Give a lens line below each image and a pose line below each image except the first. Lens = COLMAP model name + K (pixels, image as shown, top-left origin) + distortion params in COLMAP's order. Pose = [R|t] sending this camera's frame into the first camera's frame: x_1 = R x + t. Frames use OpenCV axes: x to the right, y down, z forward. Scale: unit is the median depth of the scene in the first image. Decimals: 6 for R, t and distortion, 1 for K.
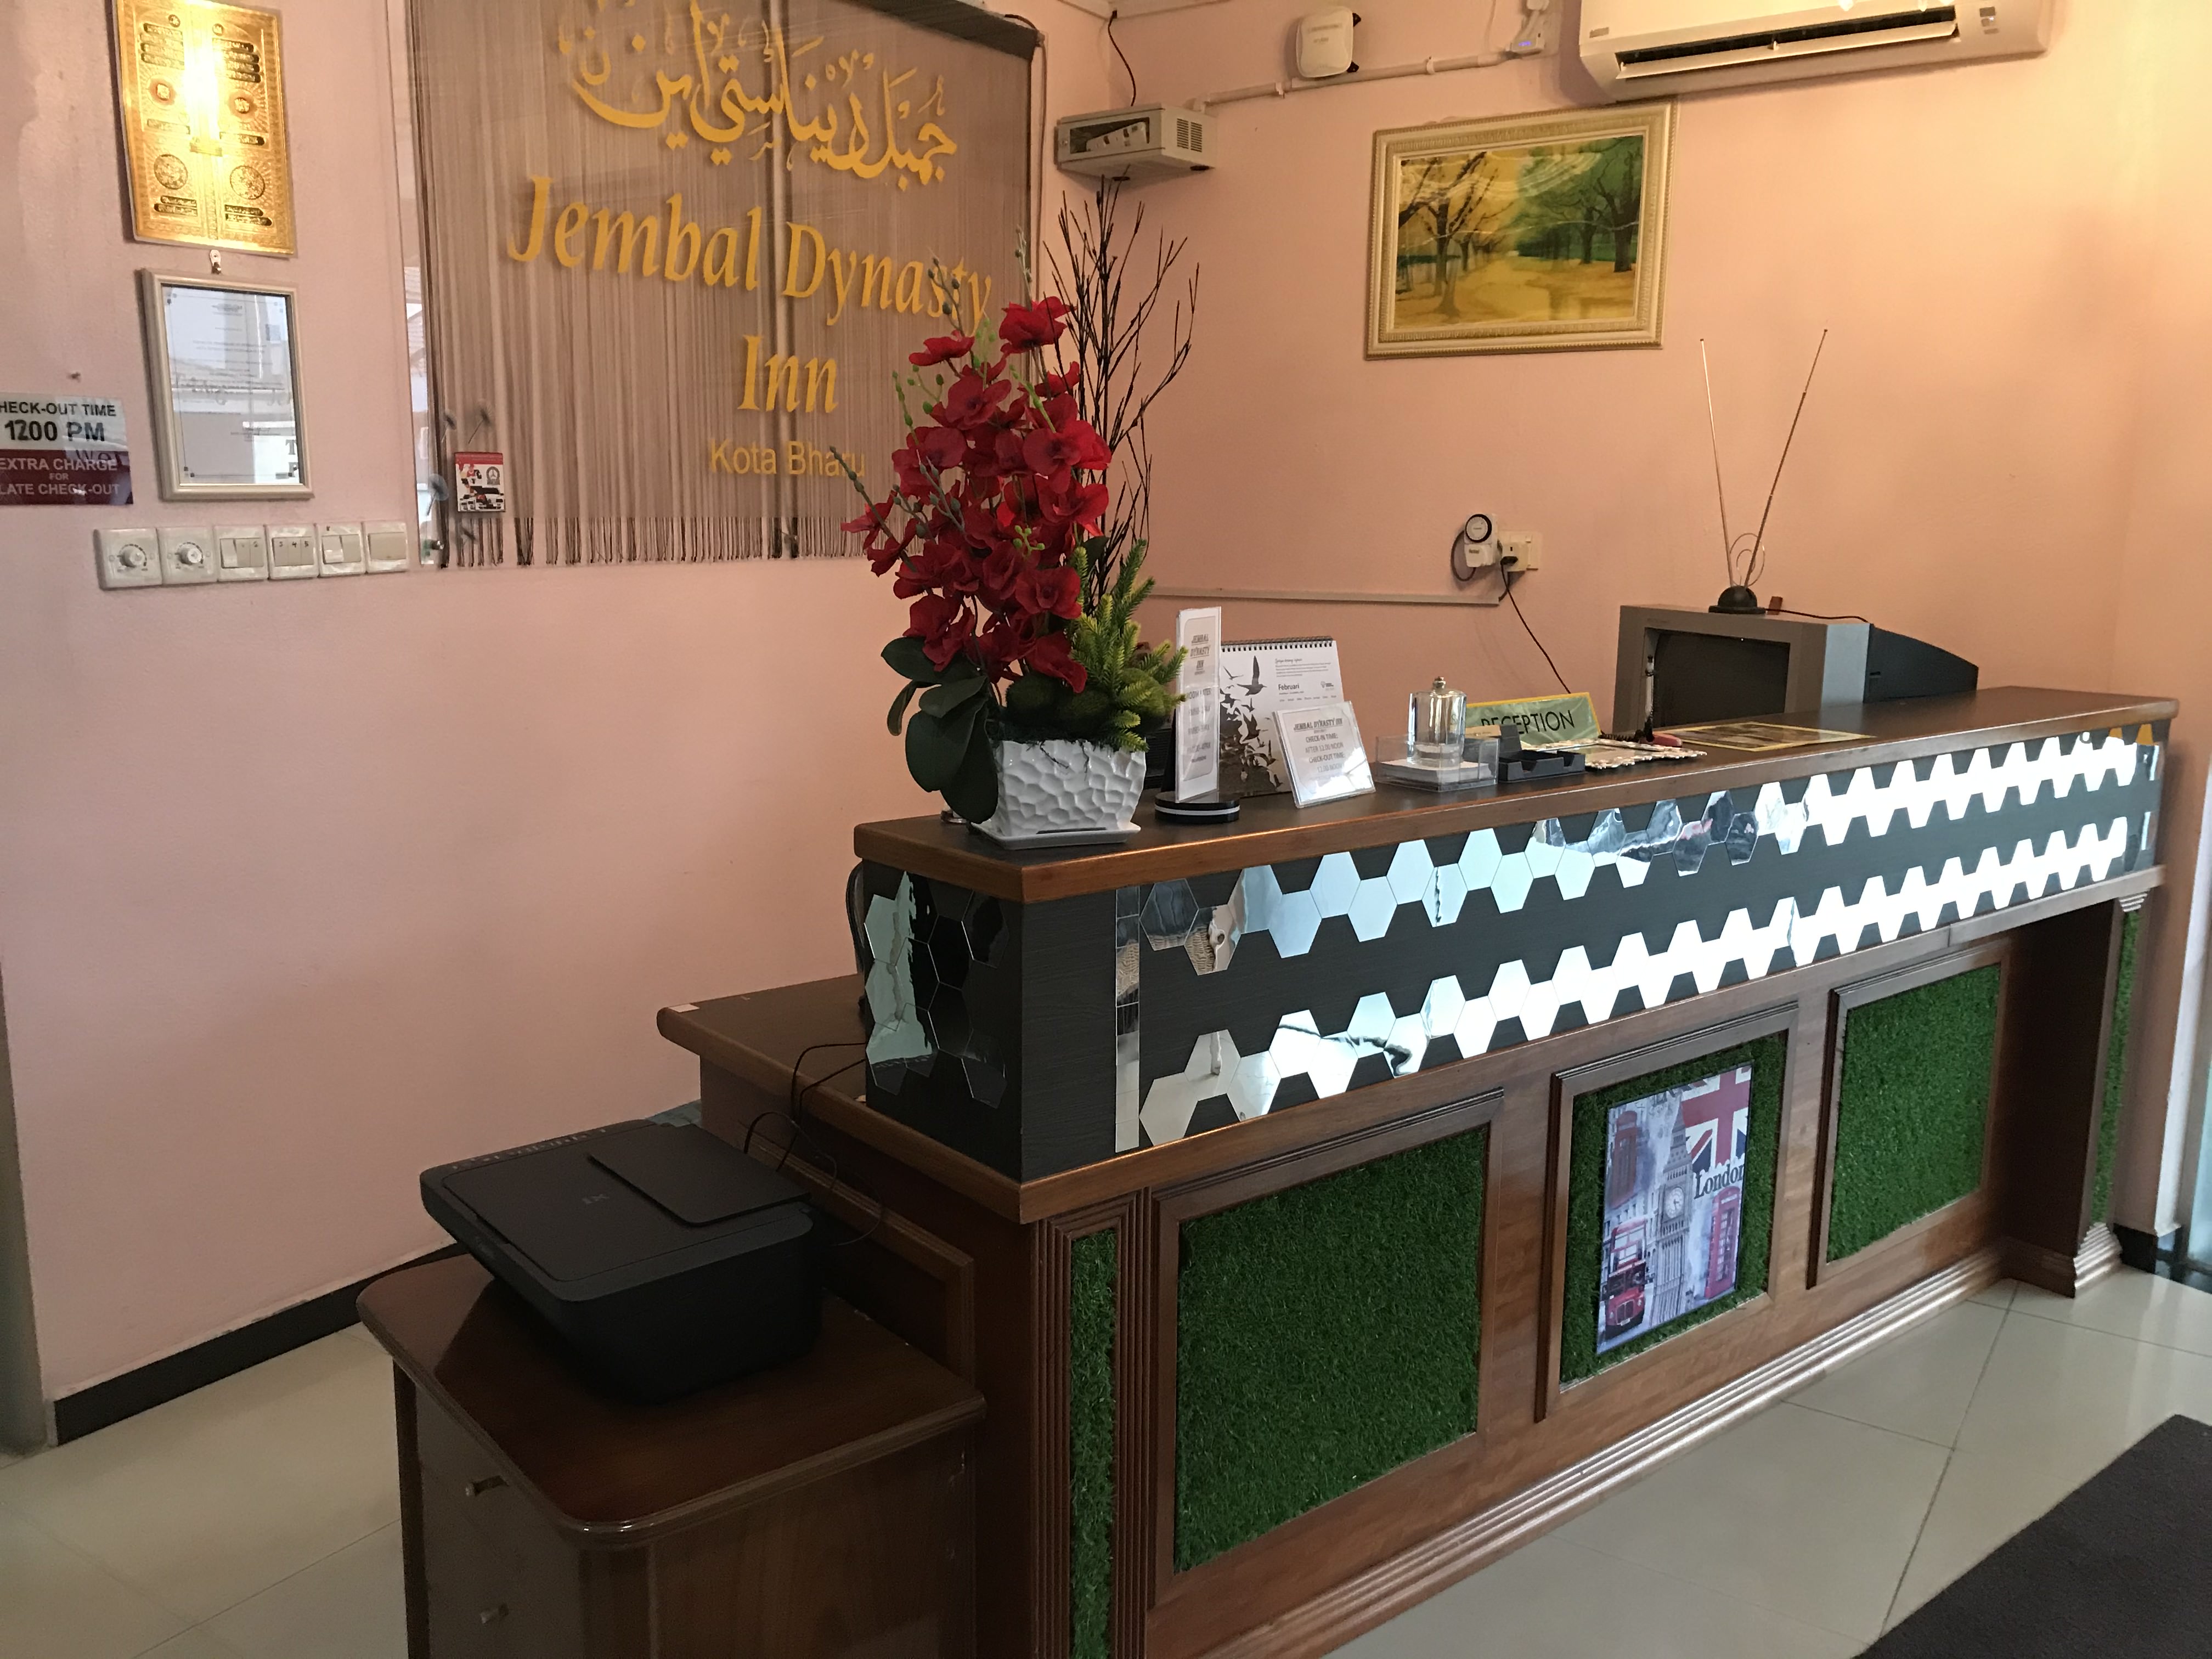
lens RADIAL K [[1818.4, 0, 1106.0], [0, 1818.4, 829.5], [0, 0, 1]] dist [0.048556, -0.122572]
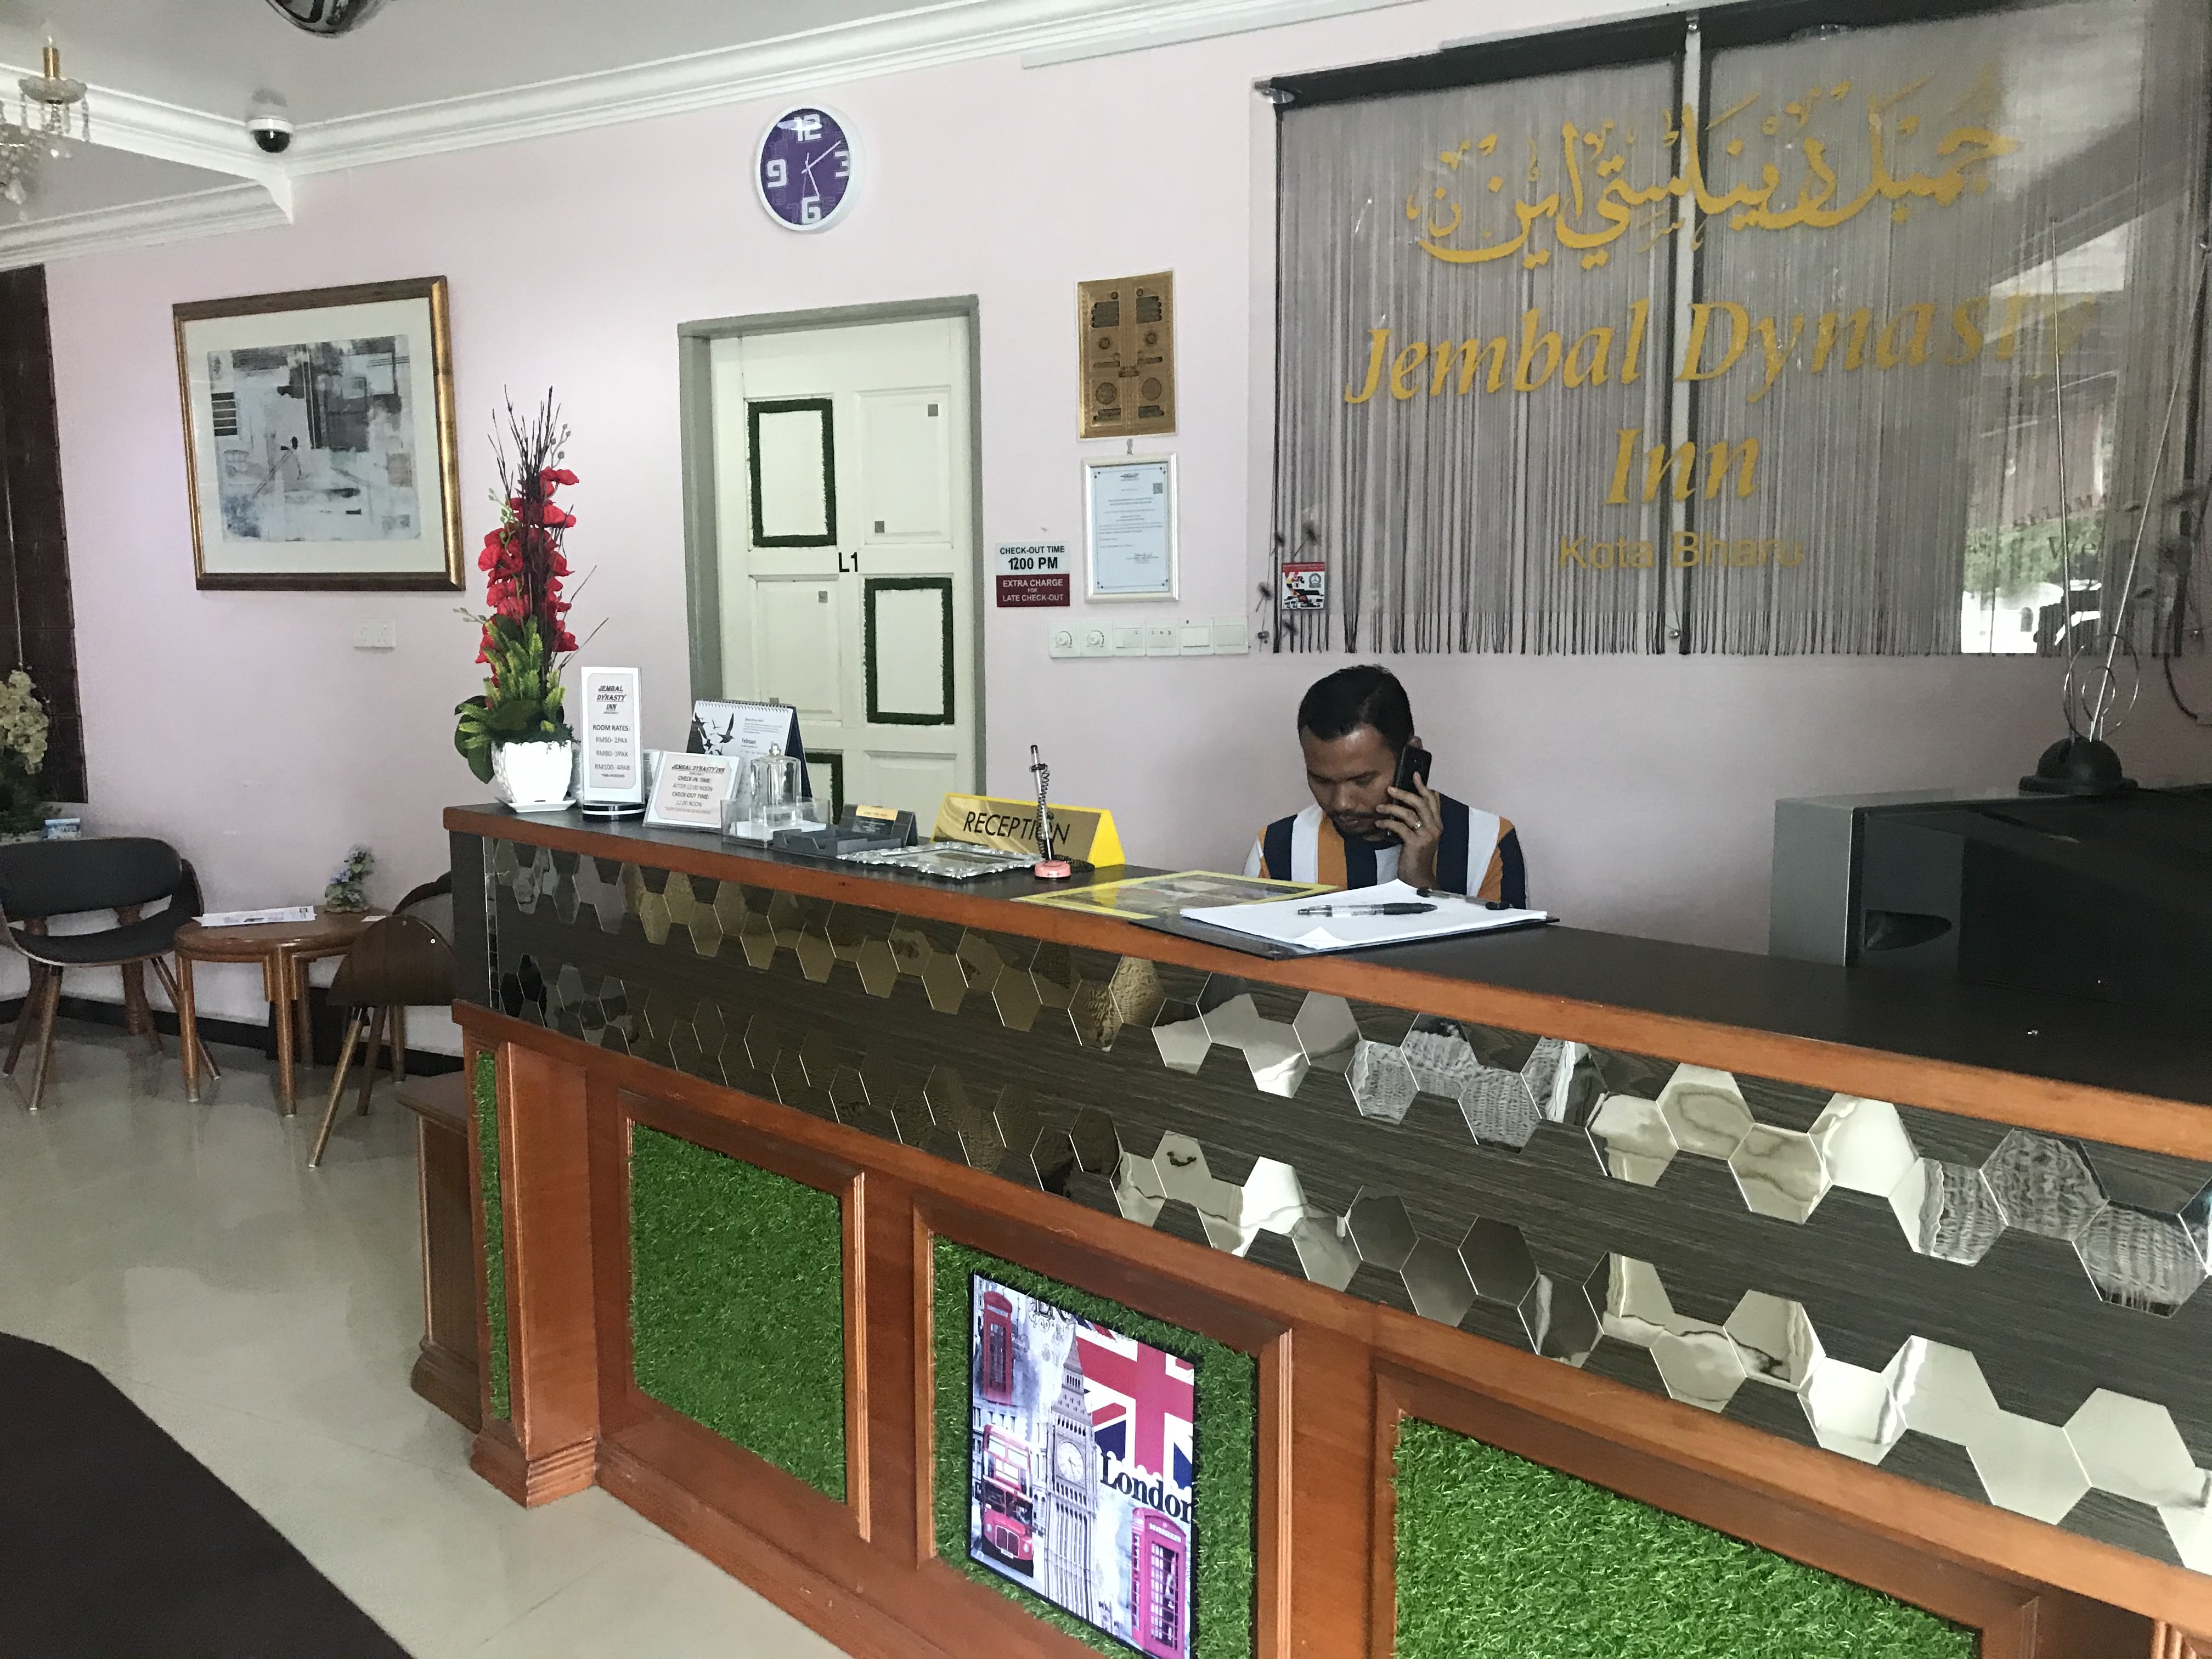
lens RADIAL K [[1885.2, 0, 1106.0], [0, 1885.2, 829.5], [0, 0, 1]] dist [-0.001737, 0.000992]
pose [[0.064122, 0.103501, -0.992560, 1.095055], [-0.168167, 0.981504, 0.091484, -0.140266], [0.983671, 0.161050, 0.080342, 0.910557]]
